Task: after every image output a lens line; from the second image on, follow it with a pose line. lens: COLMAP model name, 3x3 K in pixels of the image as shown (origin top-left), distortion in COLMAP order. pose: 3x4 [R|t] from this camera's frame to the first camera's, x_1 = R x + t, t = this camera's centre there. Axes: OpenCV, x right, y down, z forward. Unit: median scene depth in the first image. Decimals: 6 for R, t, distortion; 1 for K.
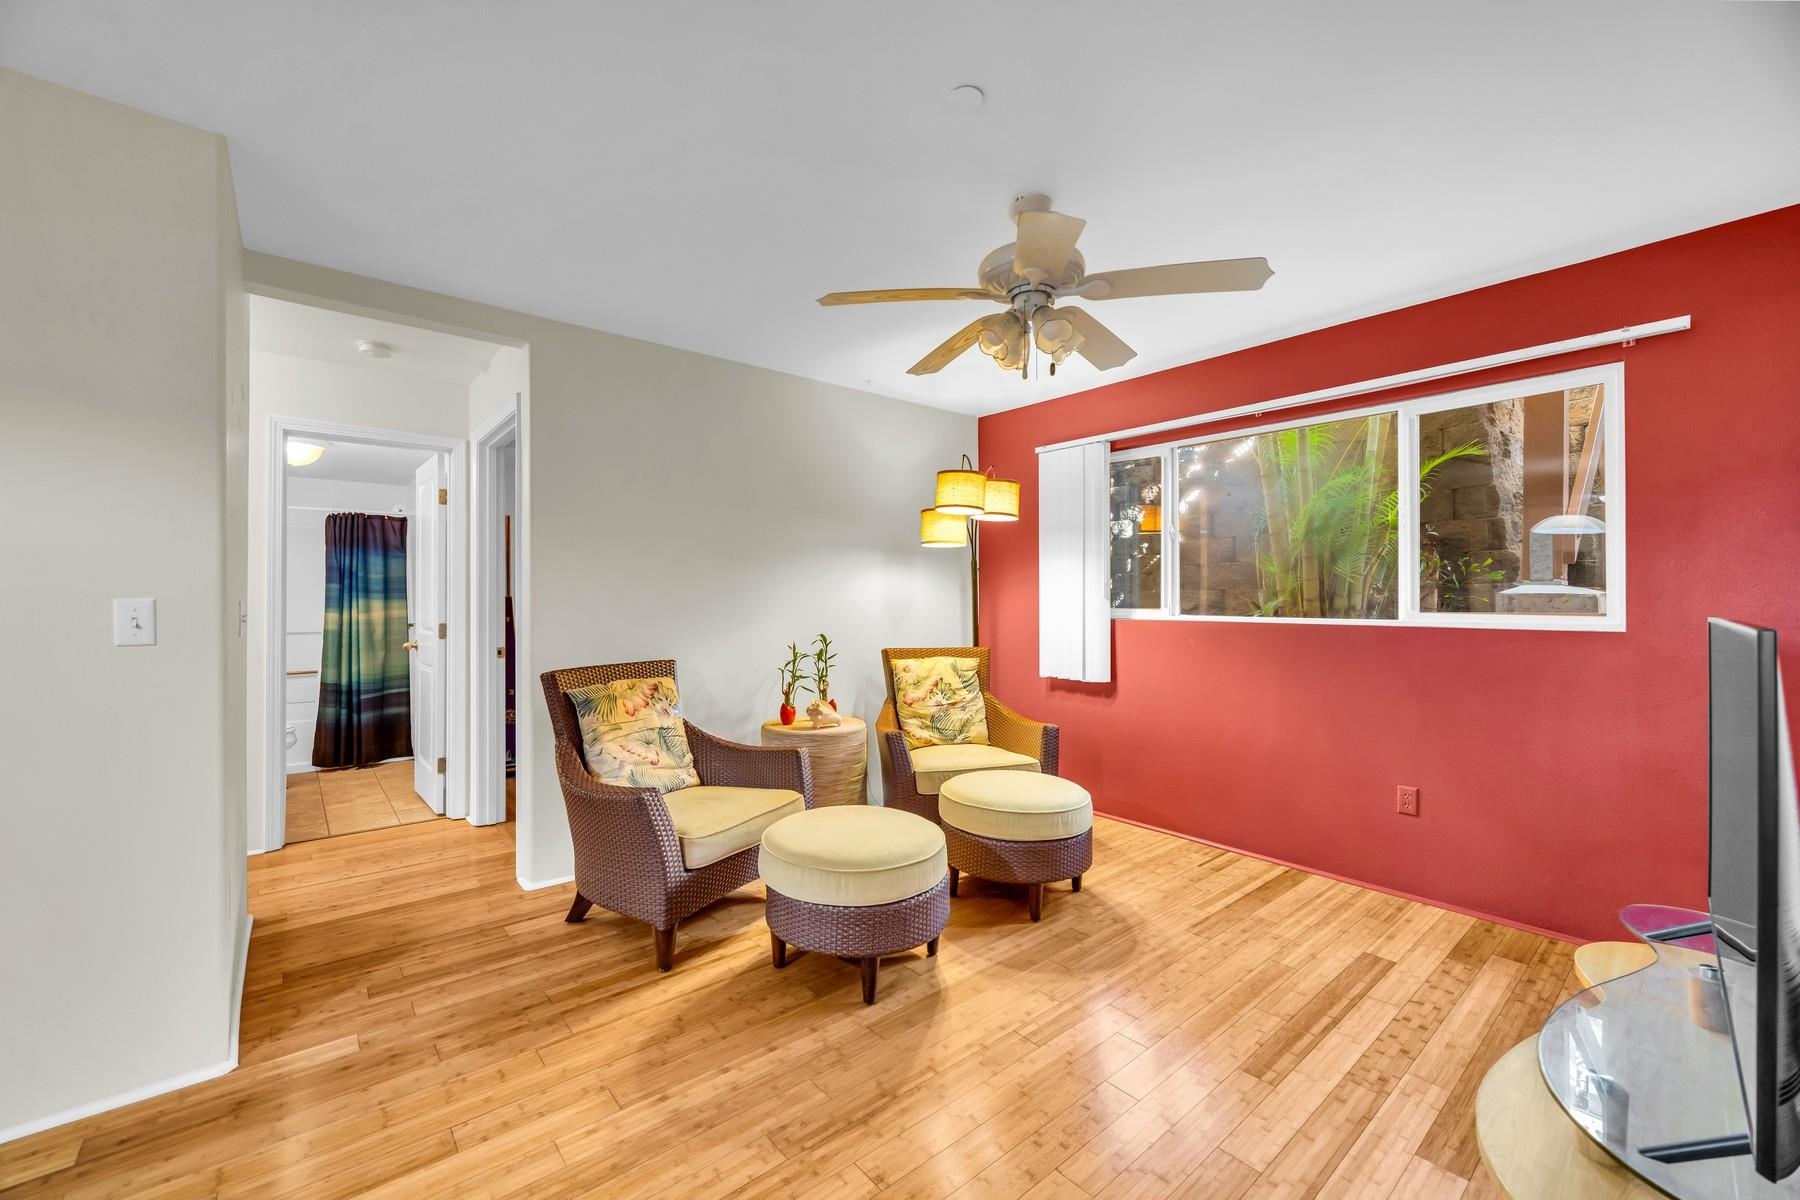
lens RADIAL K [[721.5, 0, 893.0], [0, 721.5, 603.4], [0, 0, 1]] dist [-0.007099, -0.000194]
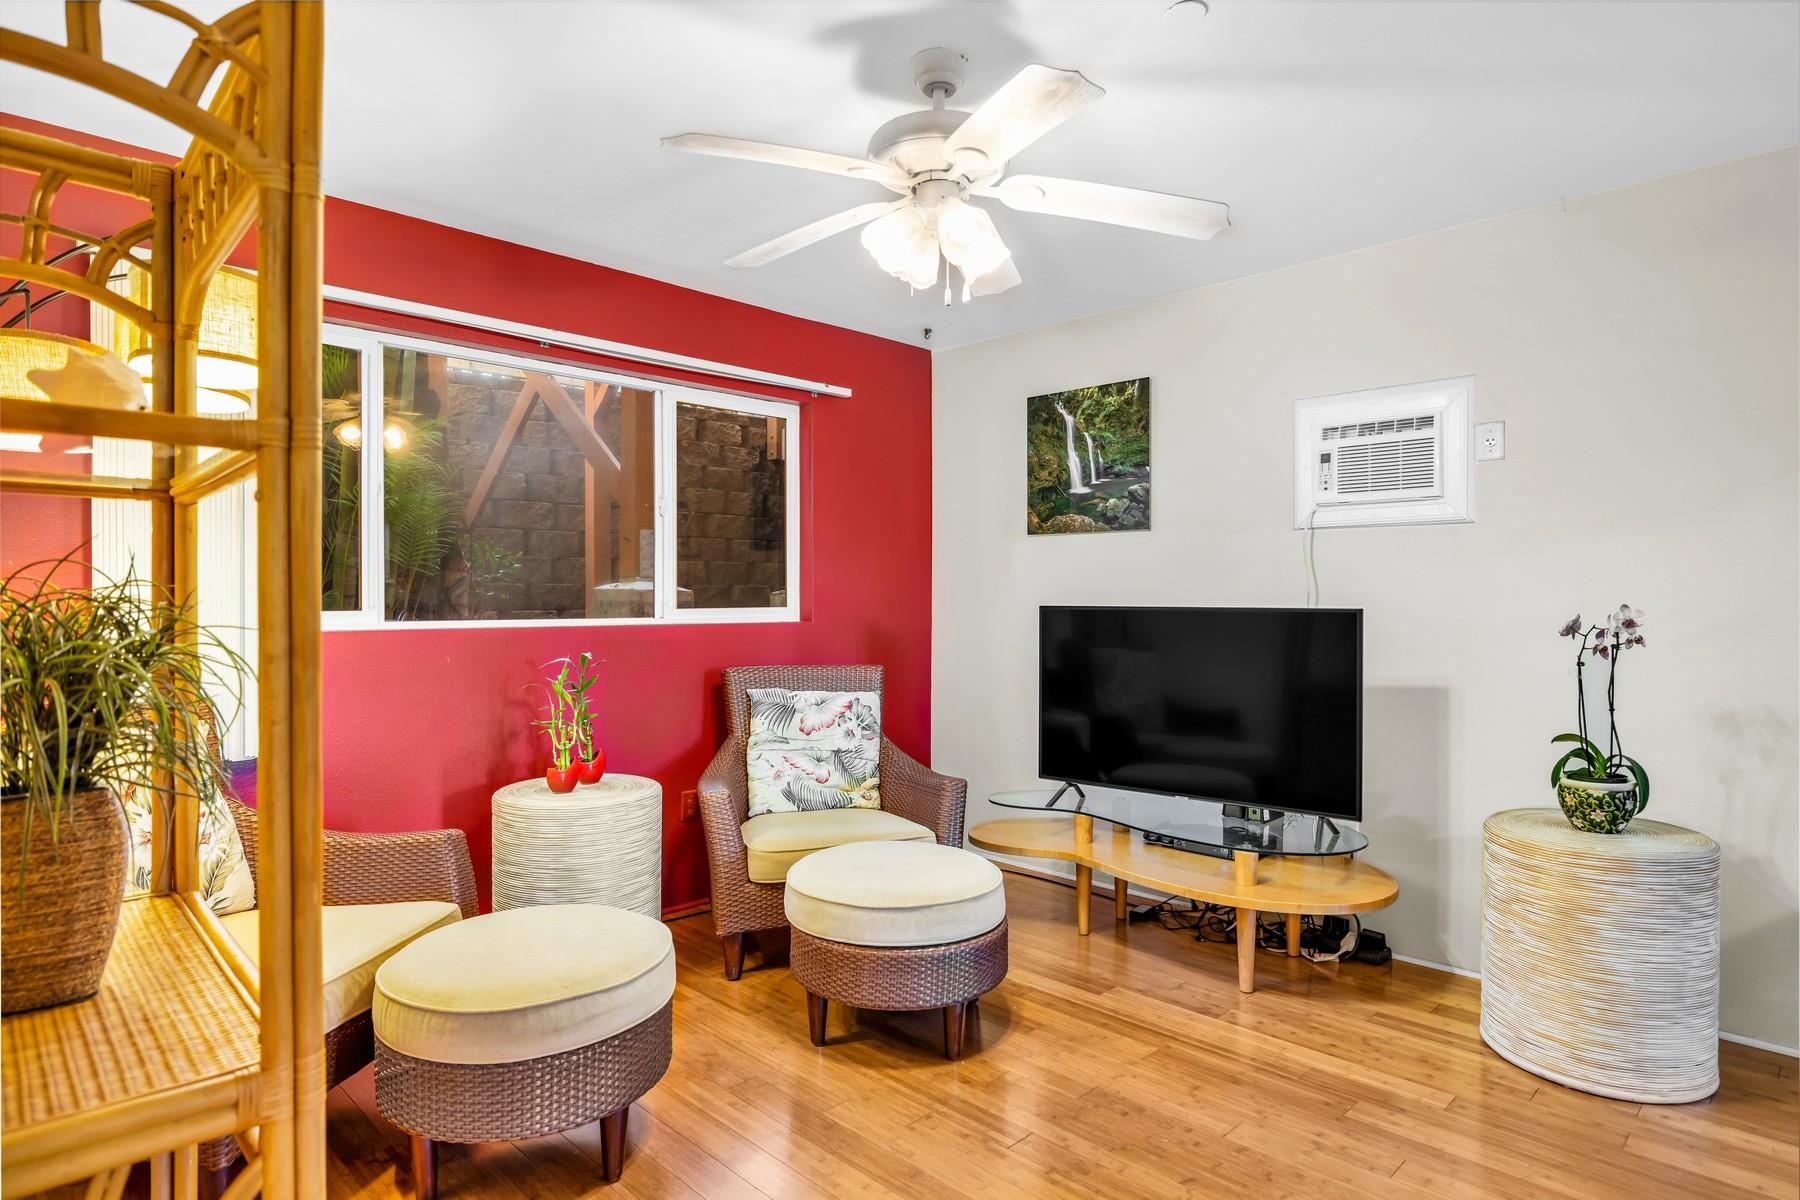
lens RADIAL K [[1003.0, 0, 900.0], [0, 1003.0, 600.0], [0, 0, 1]] dist [-0.000172, -0.000142]
pose [[-0.082122, -0.007145, 0.996597, -0.484889], [0.007457, 0.999942, 0.007784, -0.006324], [-0.996594, 0.008071, -0.082064, 0.639376]]
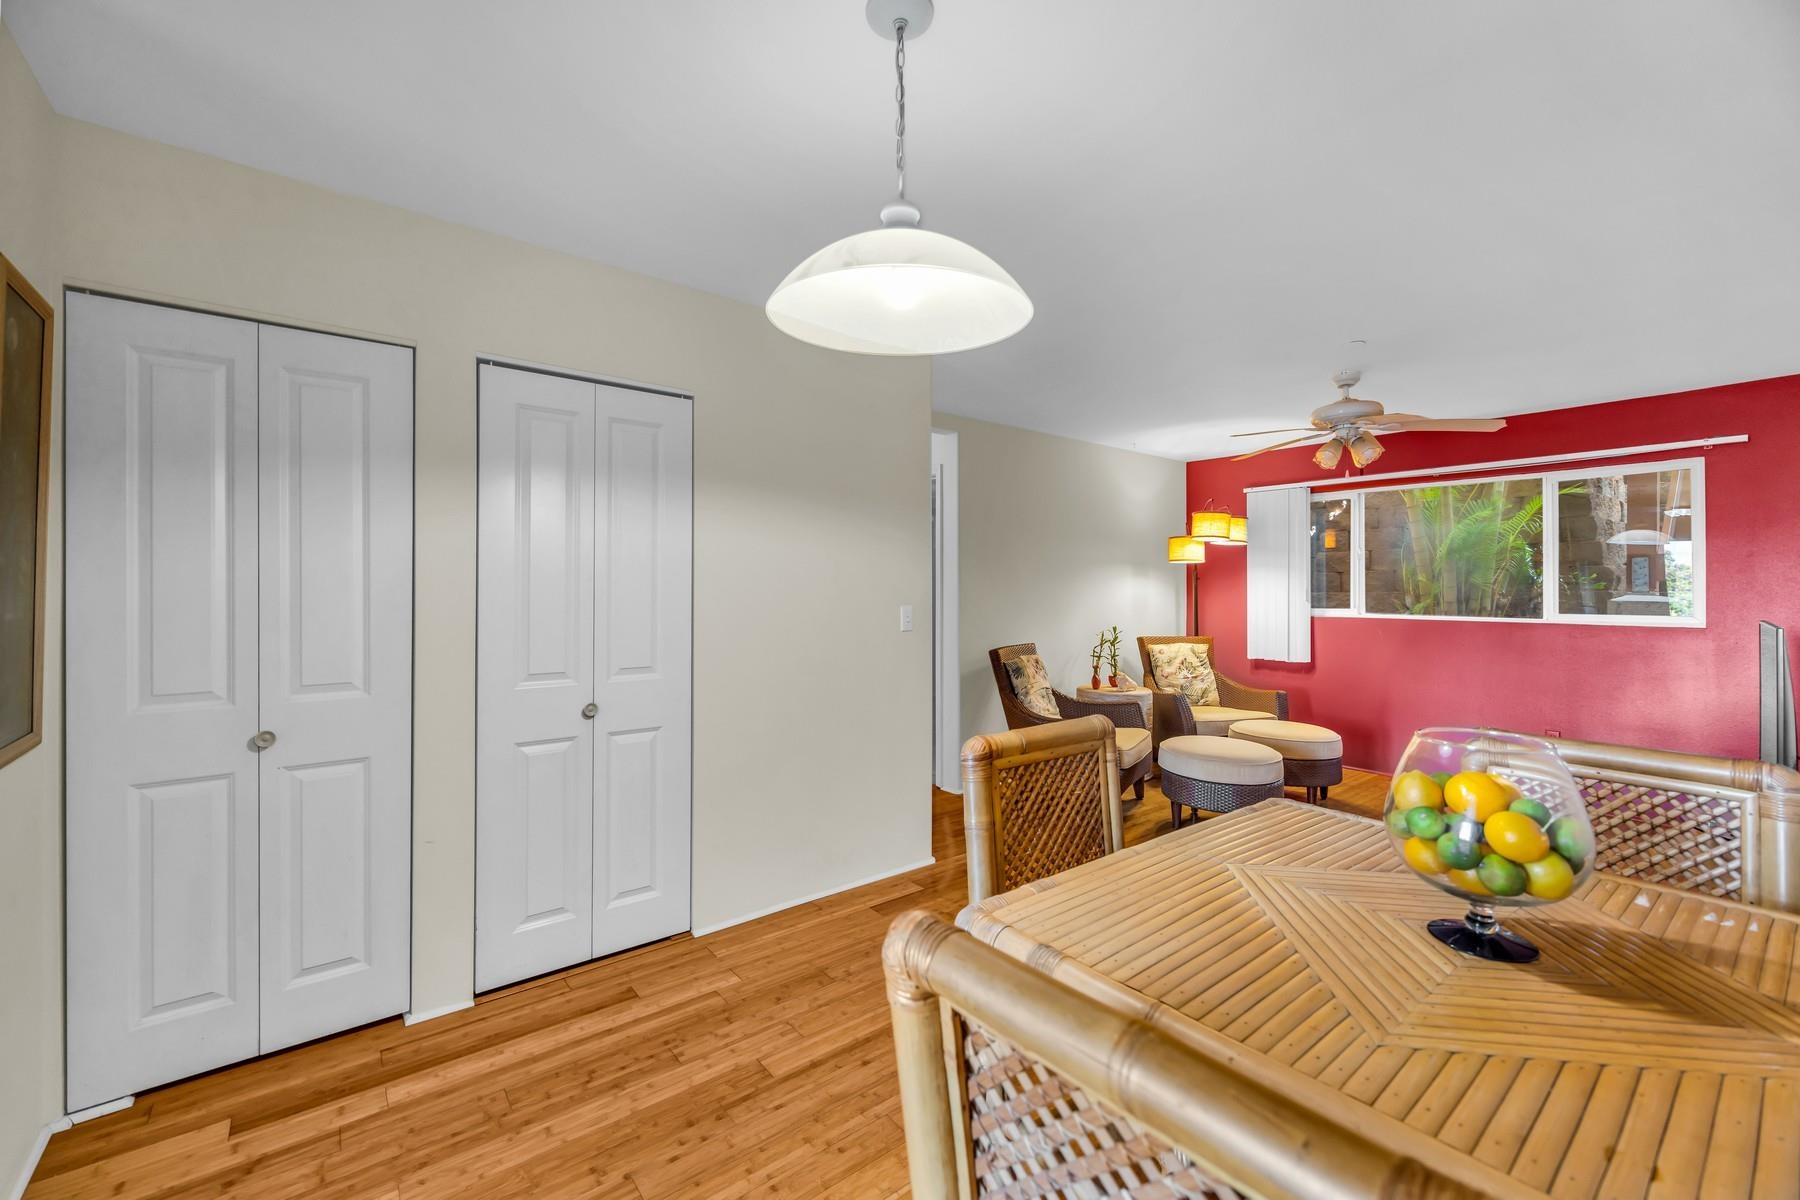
lens RADIAL K [[722.8, 0, 891.3], [0, 722.8, 588.5], [0, 0, 1]] dist [-0.004766, 0.000242]
pose [[0.999456, 0.003710, -0.032782, -0.470994], [-0.003985, 0.999957, -0.008331, -0.017322], [0.032749, 0.008457, 0.999428, -0.420047]]
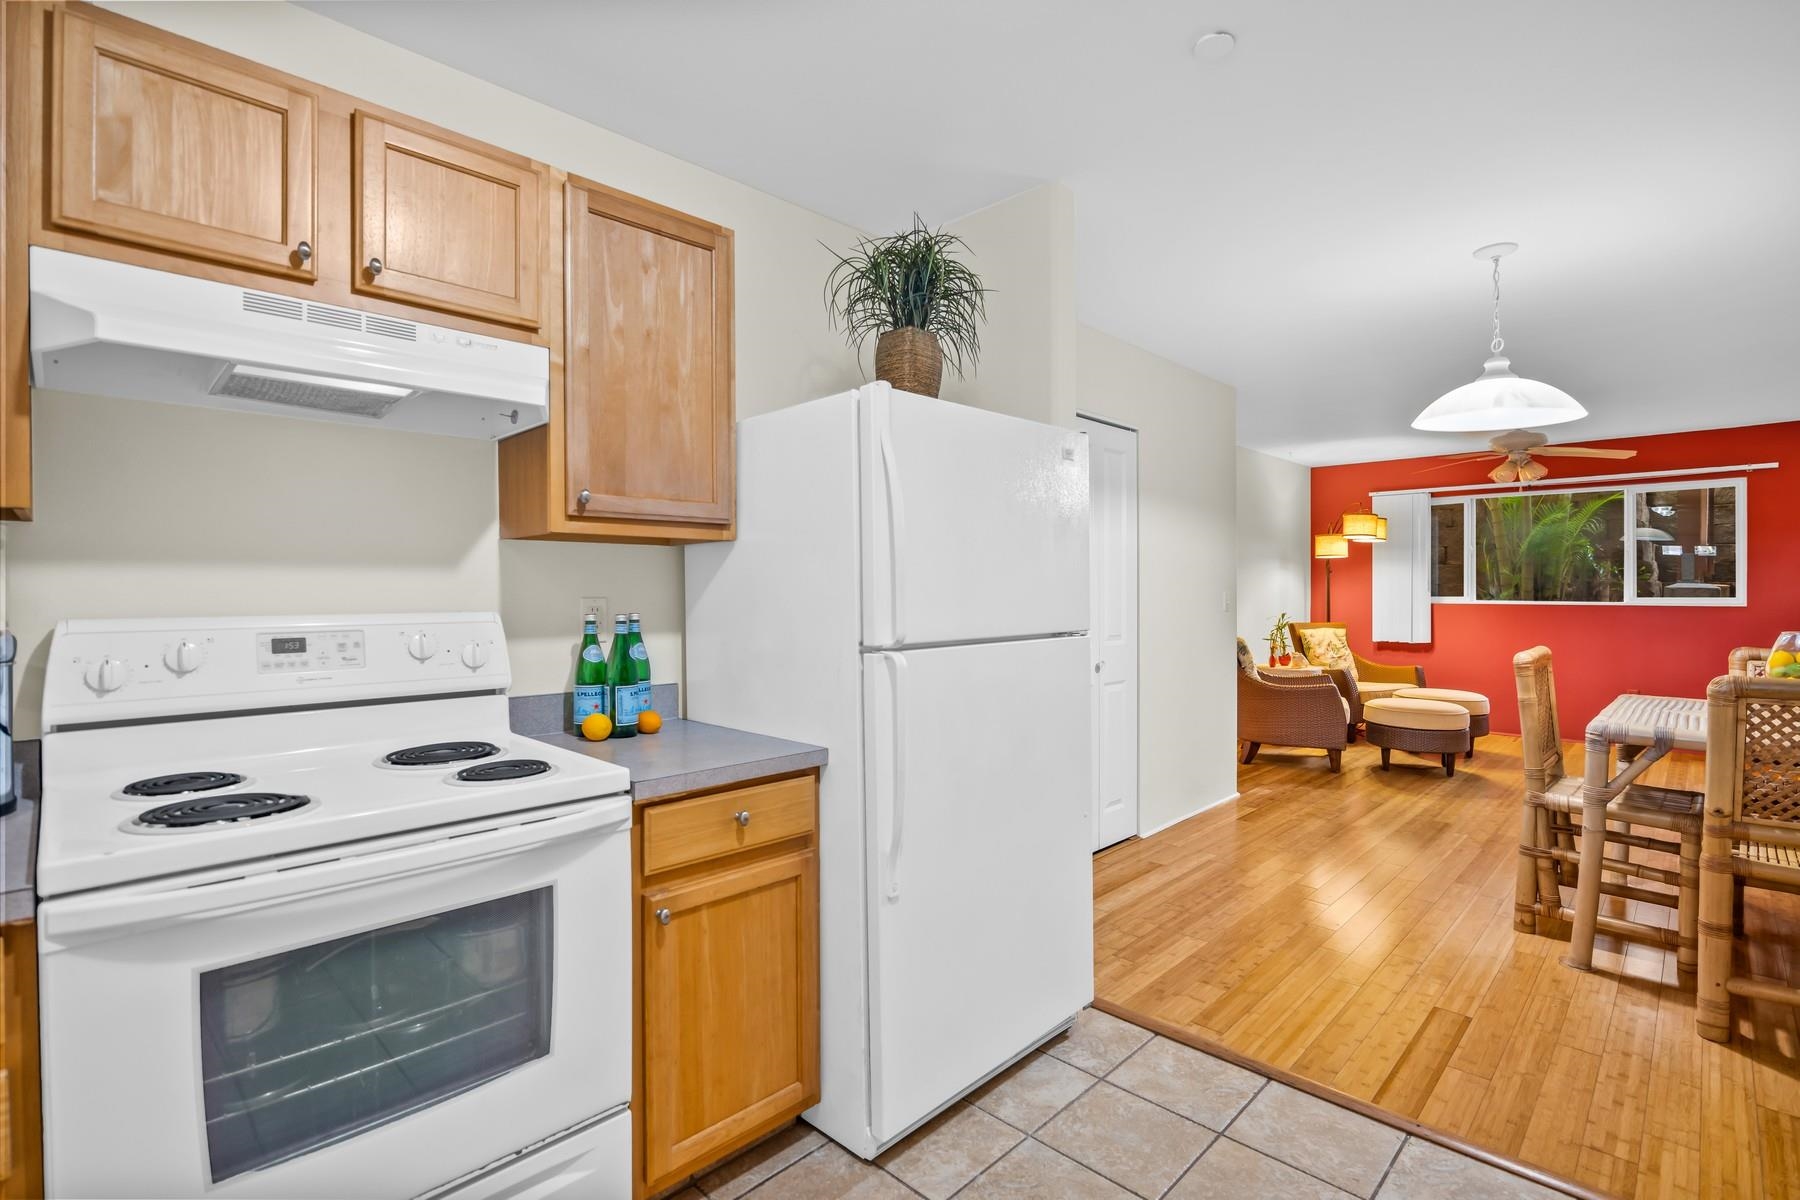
lens RADIAL K [[837.9, 0, 900.0], [0, 837.9, 600.0], [0, 0, 1]] dist [-0.014645, 0.000228]
pose [[0.995371, -0.002810, 0.096064, -1.095188], [0.002393, 0.999987, 0.004456, 0.002998], [-0.096075, -0.004205, 0.995365, -0.763082]]
